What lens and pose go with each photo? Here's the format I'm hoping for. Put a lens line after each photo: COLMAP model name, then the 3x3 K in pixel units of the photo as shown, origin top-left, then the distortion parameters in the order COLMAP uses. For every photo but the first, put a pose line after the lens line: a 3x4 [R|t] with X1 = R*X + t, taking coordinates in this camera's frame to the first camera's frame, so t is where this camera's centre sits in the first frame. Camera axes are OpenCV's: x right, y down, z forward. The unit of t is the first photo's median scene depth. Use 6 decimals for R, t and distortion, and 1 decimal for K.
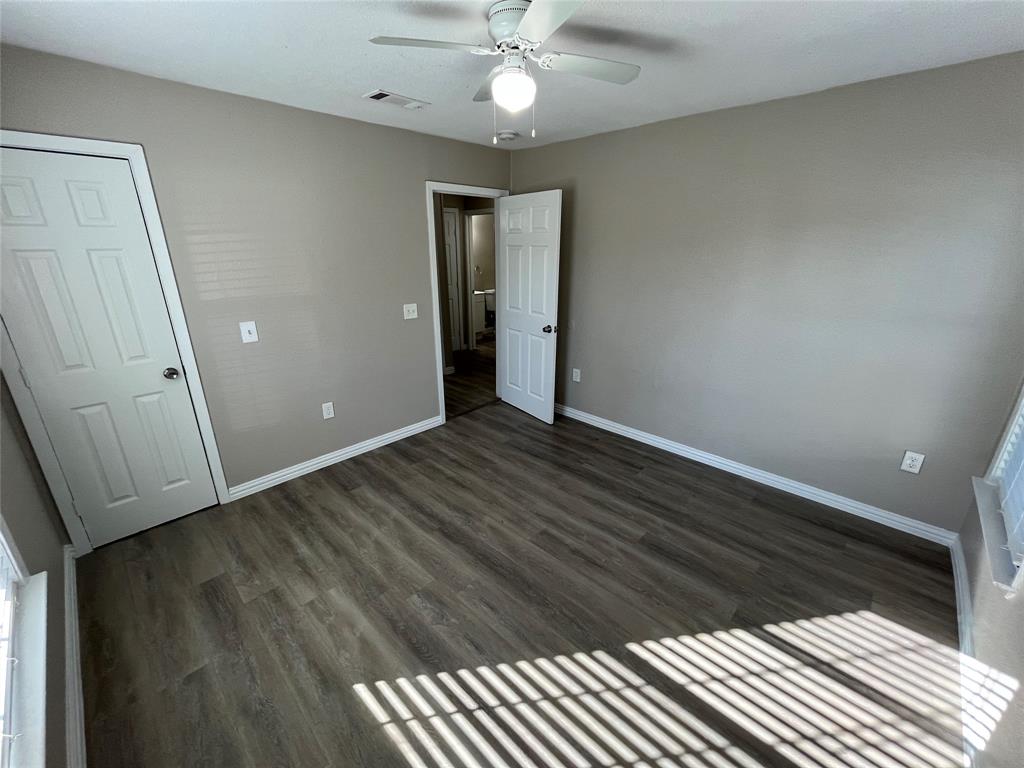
lens RADIAL K [[414.4, 0, 510.6], [0, 414.4, 378.5], [0, 0, 1]] dist [-0.003658, -0.000048]
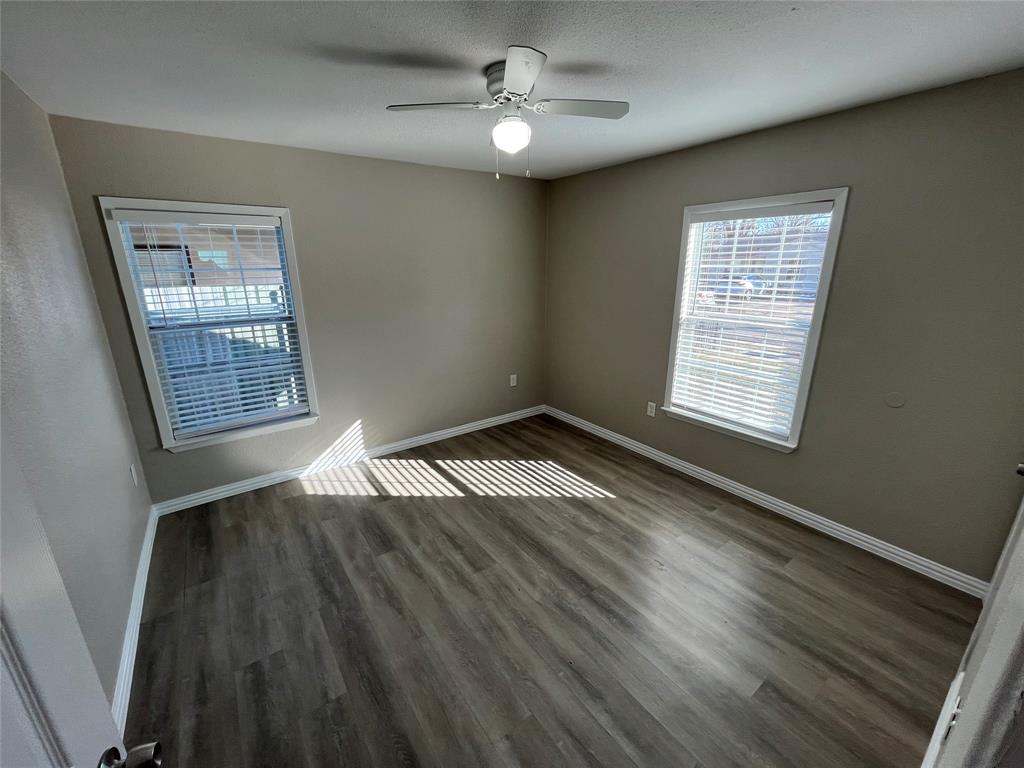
lens RADIAL K [[414.4, 0, 511.4], [0, 414.4, 379.7], [0, 0, 1]] dist [-0.003658, -0.000048]
pose [[-0.984291, -0.041593, 0.171585, -0.140209], [0.060446, 0.833735, 0.548846, -0.510688], [-0.165885, 0.550595, -0.818124, 1.545258]]
